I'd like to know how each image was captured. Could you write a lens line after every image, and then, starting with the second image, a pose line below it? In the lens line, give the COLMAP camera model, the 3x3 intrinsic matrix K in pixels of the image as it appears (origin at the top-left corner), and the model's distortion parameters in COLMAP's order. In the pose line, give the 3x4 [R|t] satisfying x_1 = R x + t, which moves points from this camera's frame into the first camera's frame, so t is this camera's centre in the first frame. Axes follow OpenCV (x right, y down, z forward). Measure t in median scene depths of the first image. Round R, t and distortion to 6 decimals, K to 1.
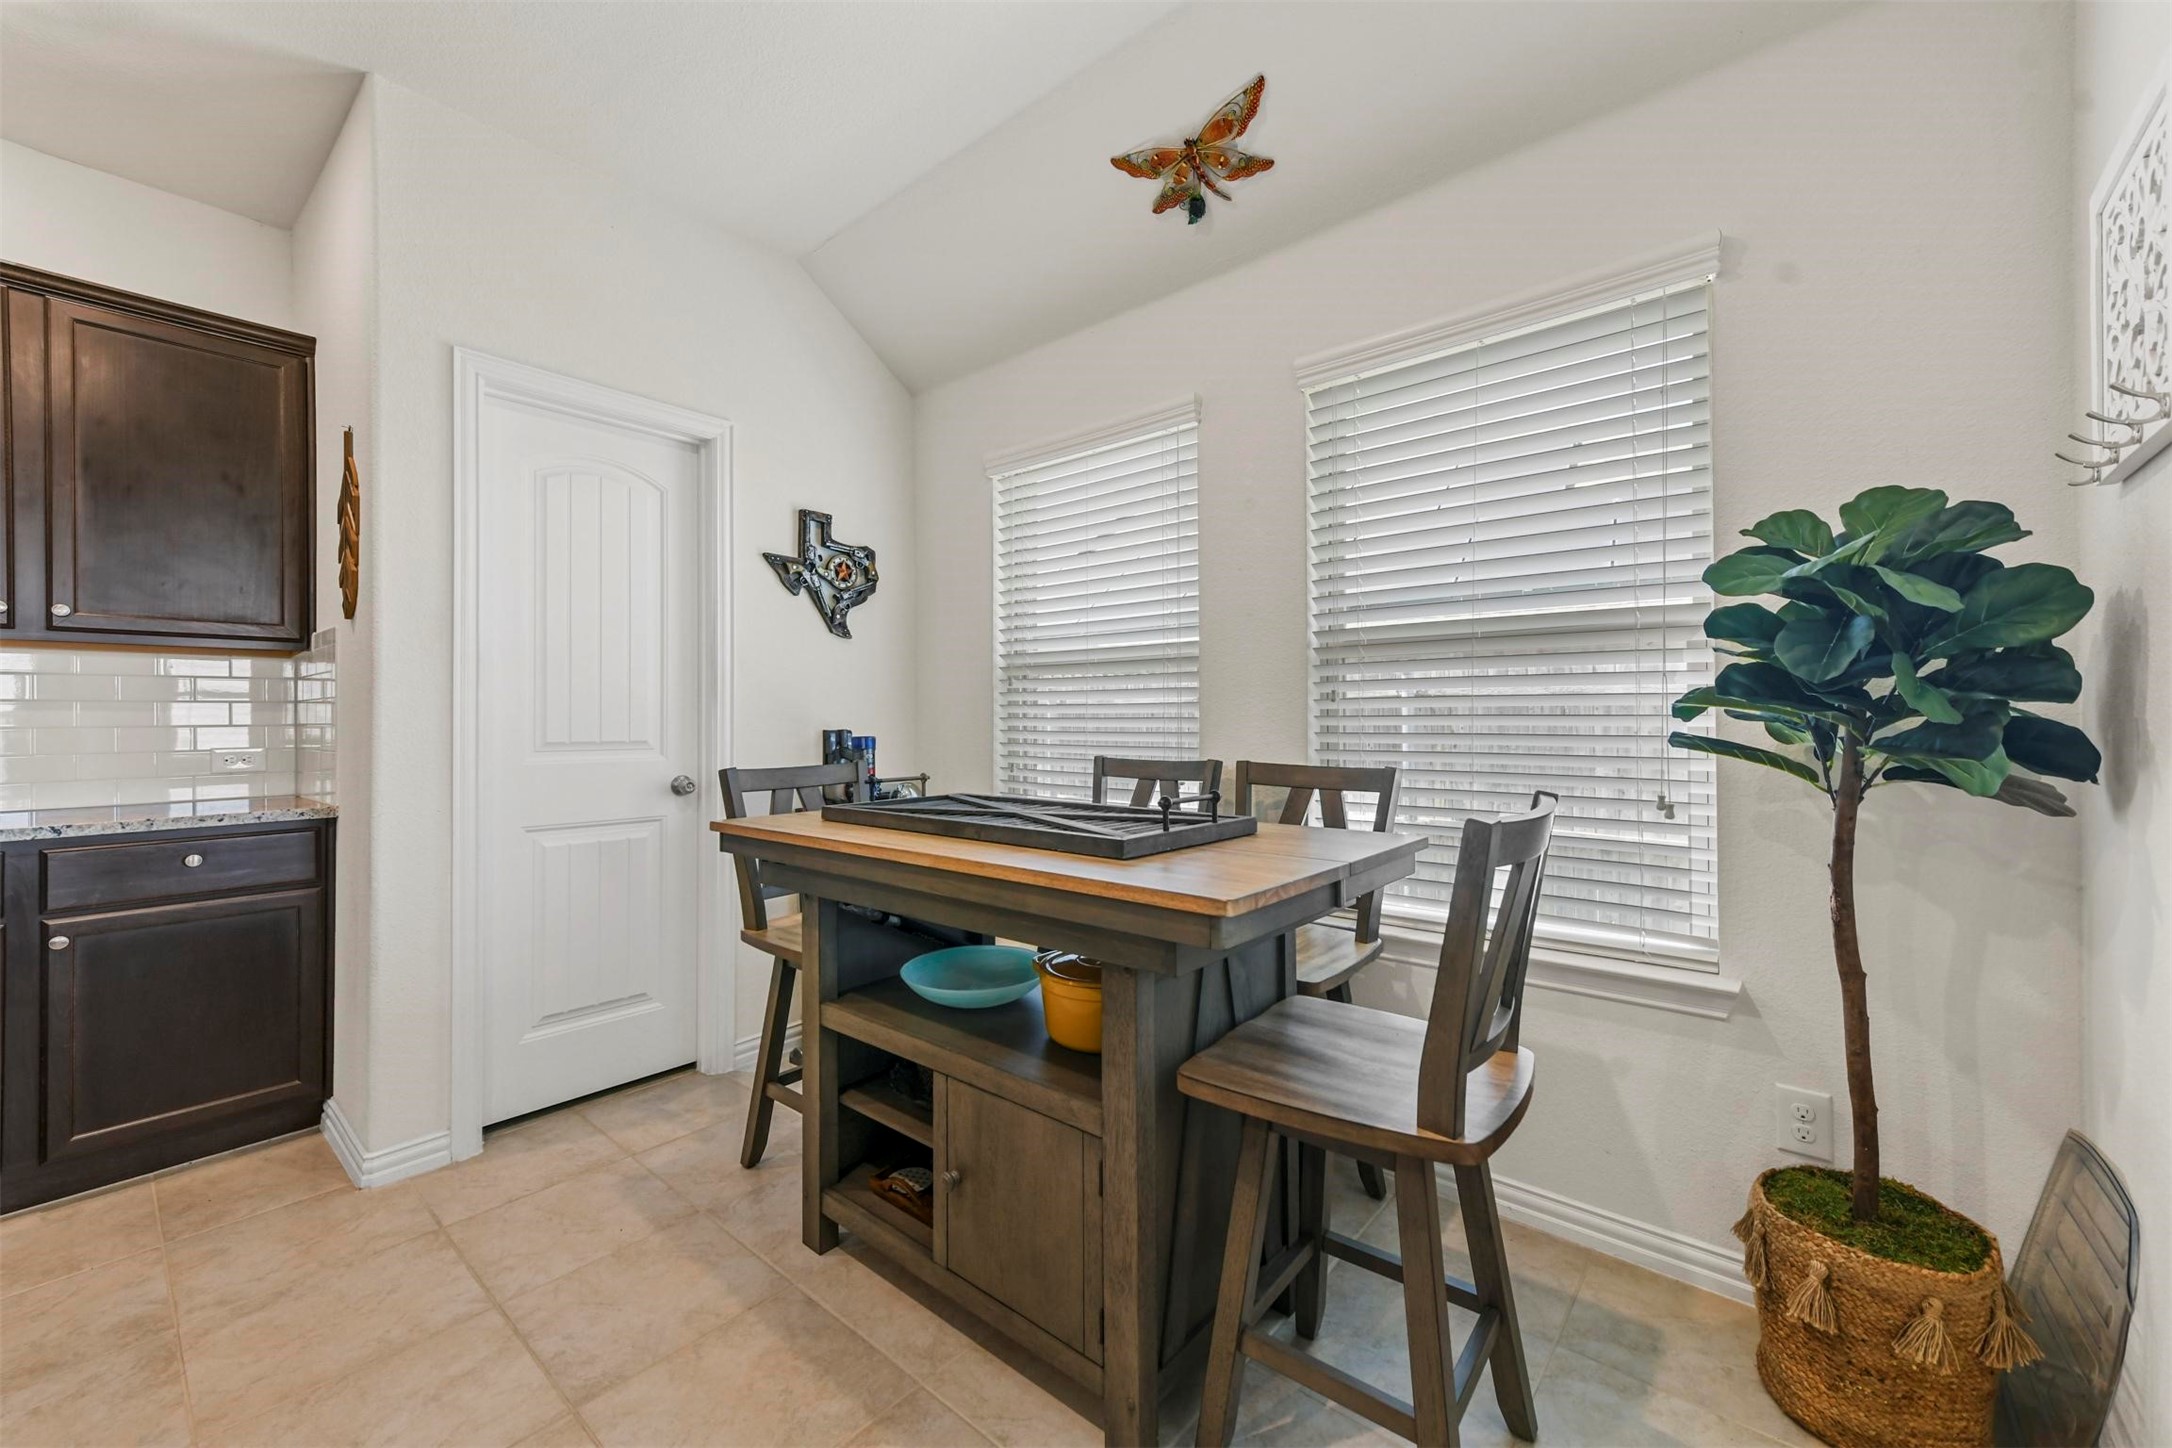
lens RADIAL K [[850.6, 0, 1095.1], [0, 850.6, 710.7], [0, 0, 1]] dist [0.015908, -0.000129]
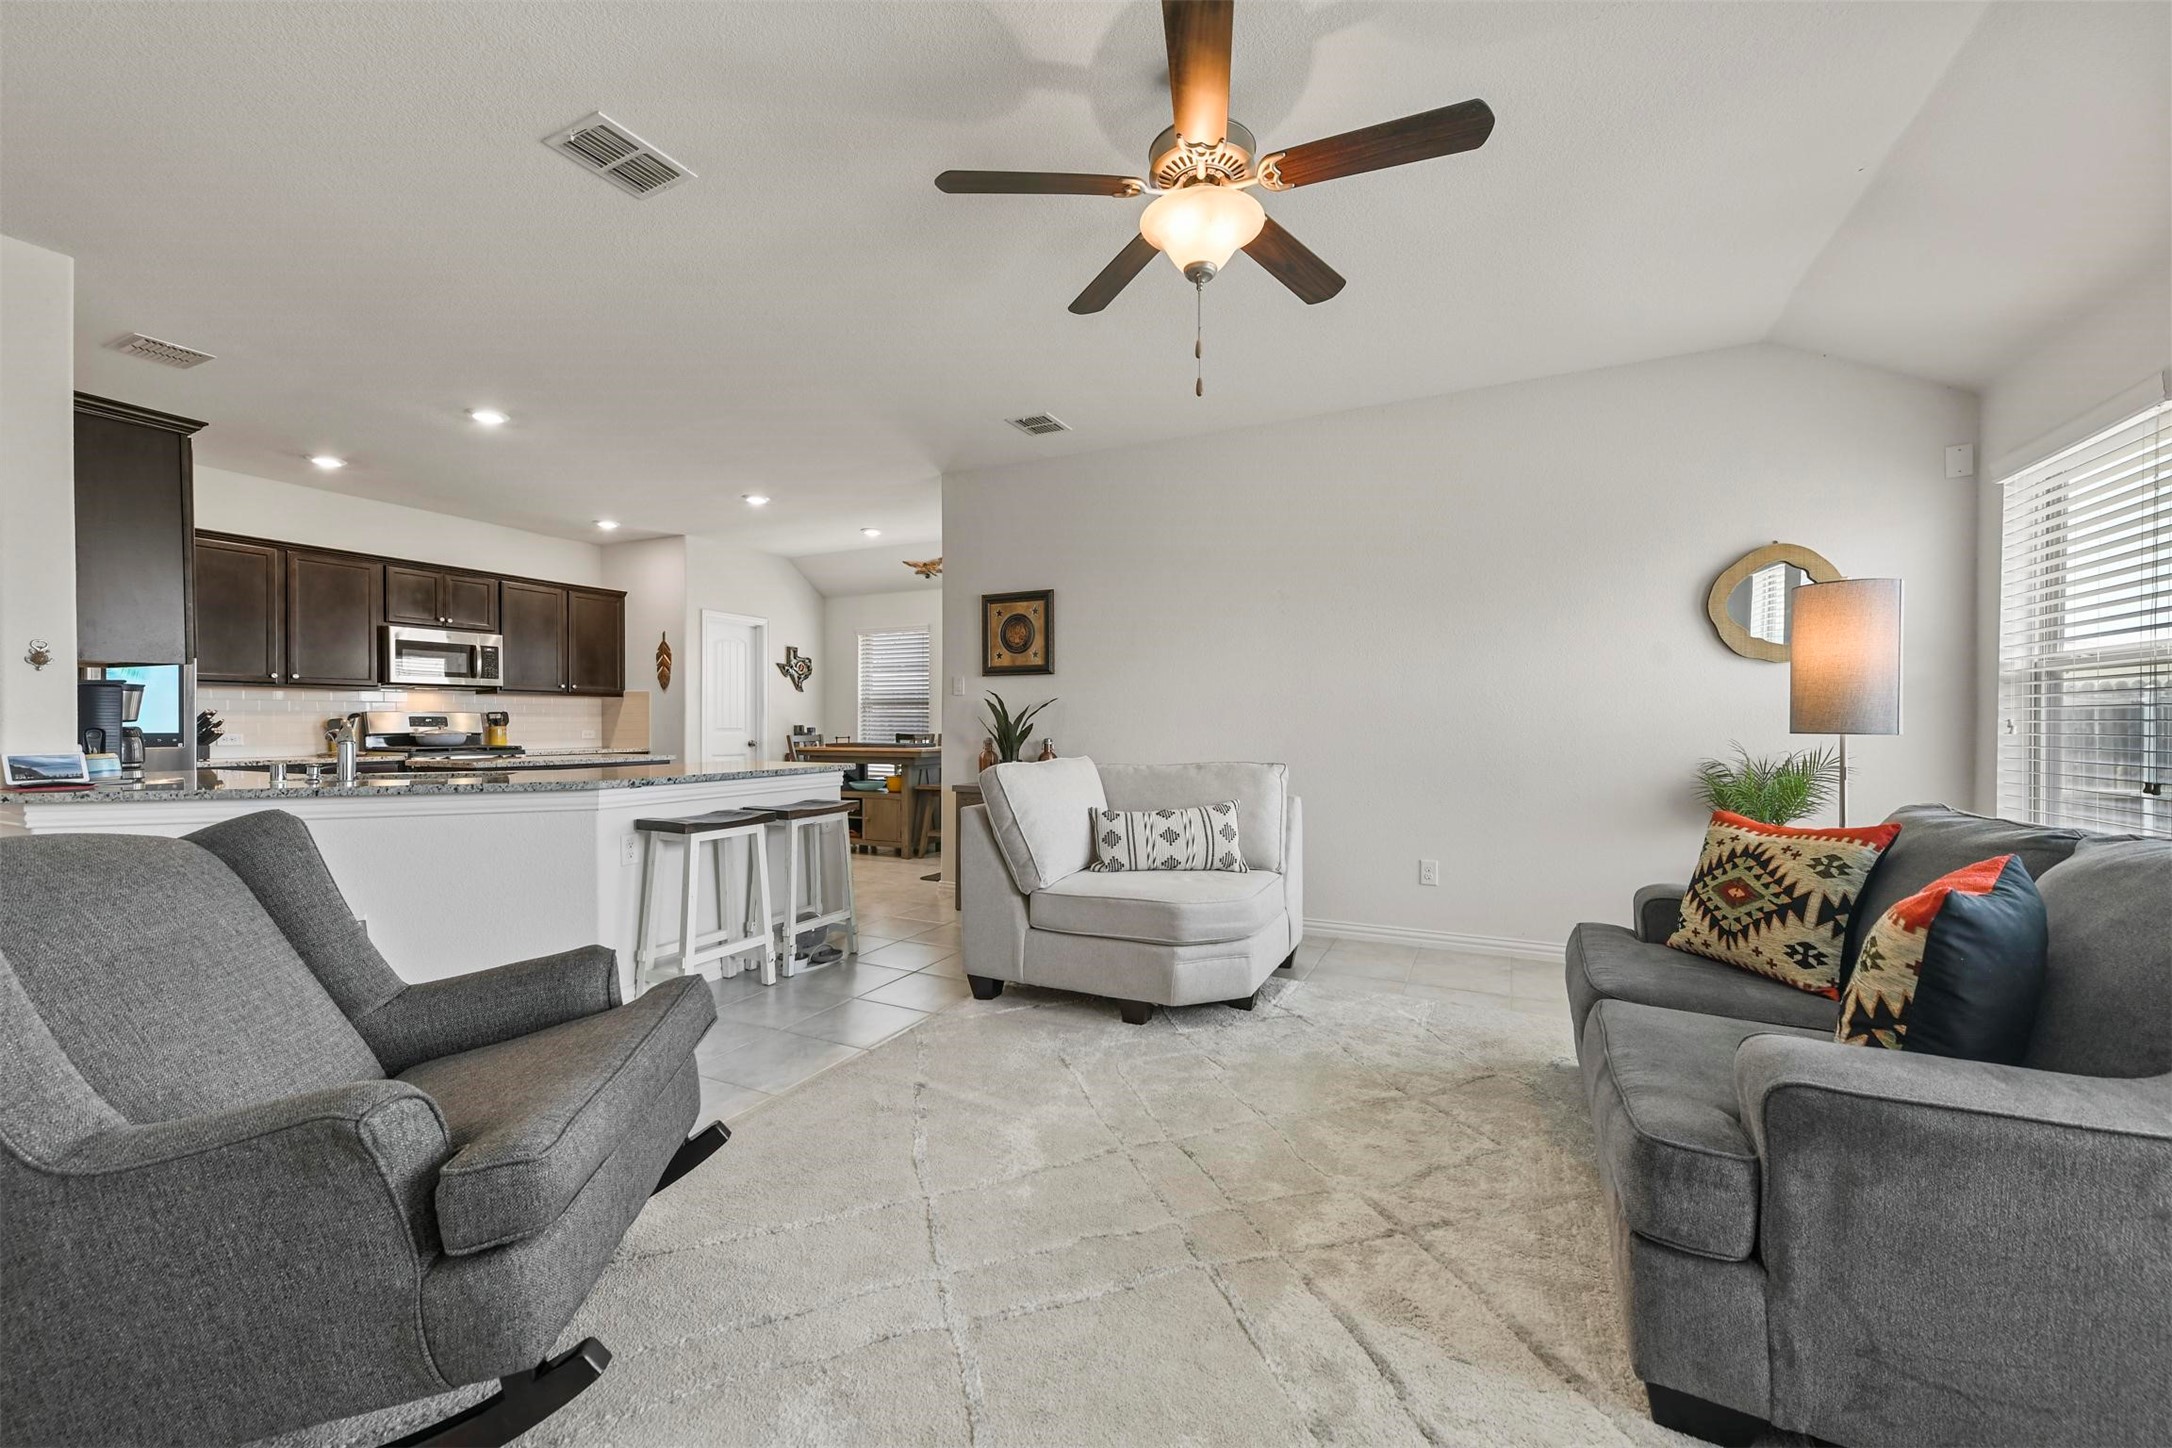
lens RADIAL K [[850.6, 0, 1091.1], [0, 850.6, 725.9], [0, 0, 1]] dist [0.015908, -0.000129]
pose [[0.967881, 0.003951, 0.251377, -0.104832], [-0.006361, 0.999941, 0.008777, -0.007666], [-0.251327, -0.010094, 0.967850, -2.510880]]
